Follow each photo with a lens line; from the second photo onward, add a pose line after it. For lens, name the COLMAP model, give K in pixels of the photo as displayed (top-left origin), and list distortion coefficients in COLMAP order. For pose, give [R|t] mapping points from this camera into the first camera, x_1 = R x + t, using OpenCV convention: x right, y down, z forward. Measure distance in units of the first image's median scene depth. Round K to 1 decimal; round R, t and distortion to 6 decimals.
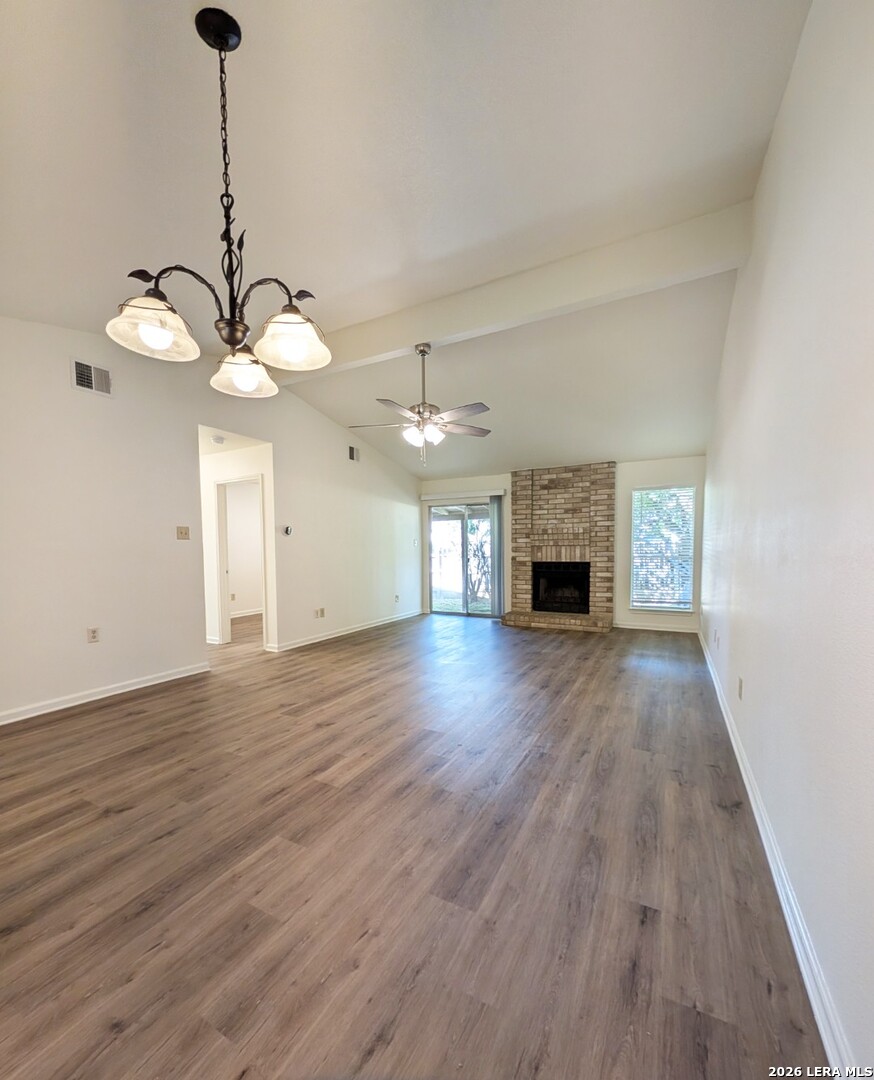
lens RADIAL K [[437.2, 0, 435.7], [0, 437.2, 548.5], [0, 0, 1]] dist [-0.001245, -0.000234]
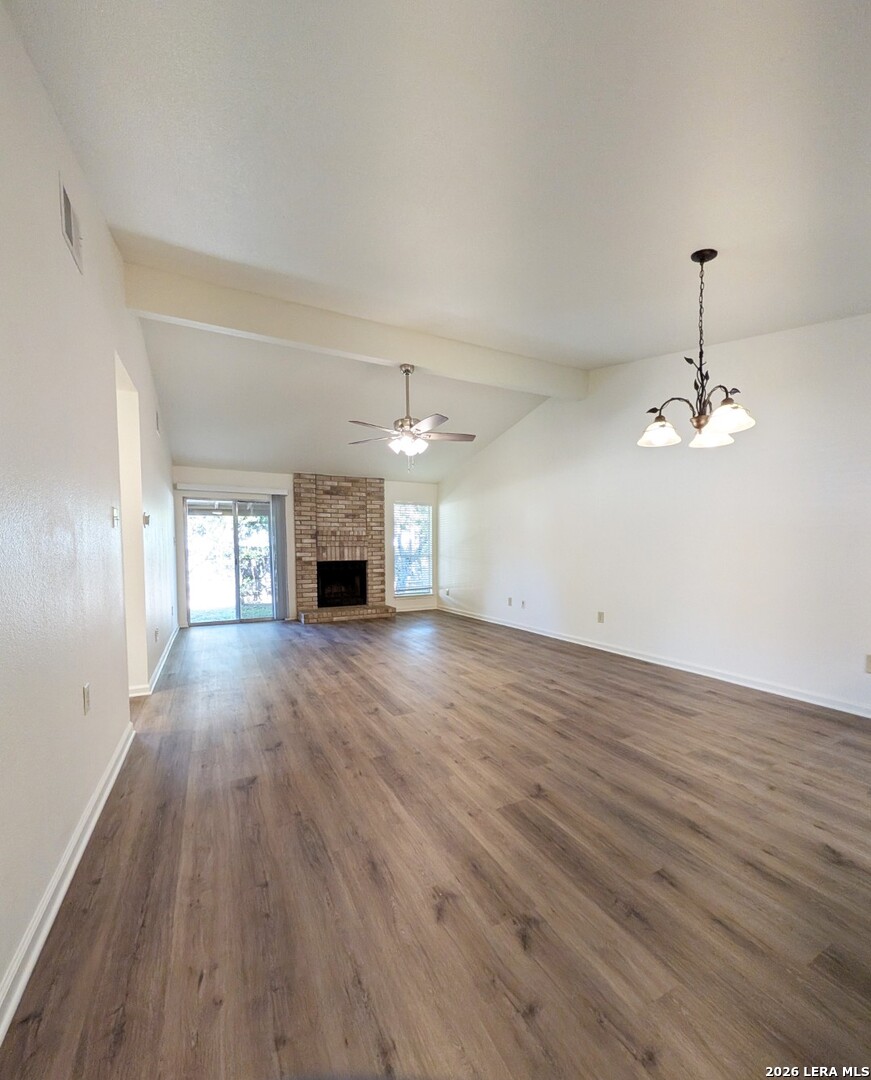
lens RADIAL K [[437.2, 0, 428.4], [0, 437.2, 541.4], [0, 0, 1]] dist [-0.001245, -0.000234]
pose [[0.578467, 0.020170, 0.815456, -0.504402], [-0.000382, 0.999701, -0.024456, 0.008193], [-0.815706, 0.013836, 0.578302, 0.173981]]
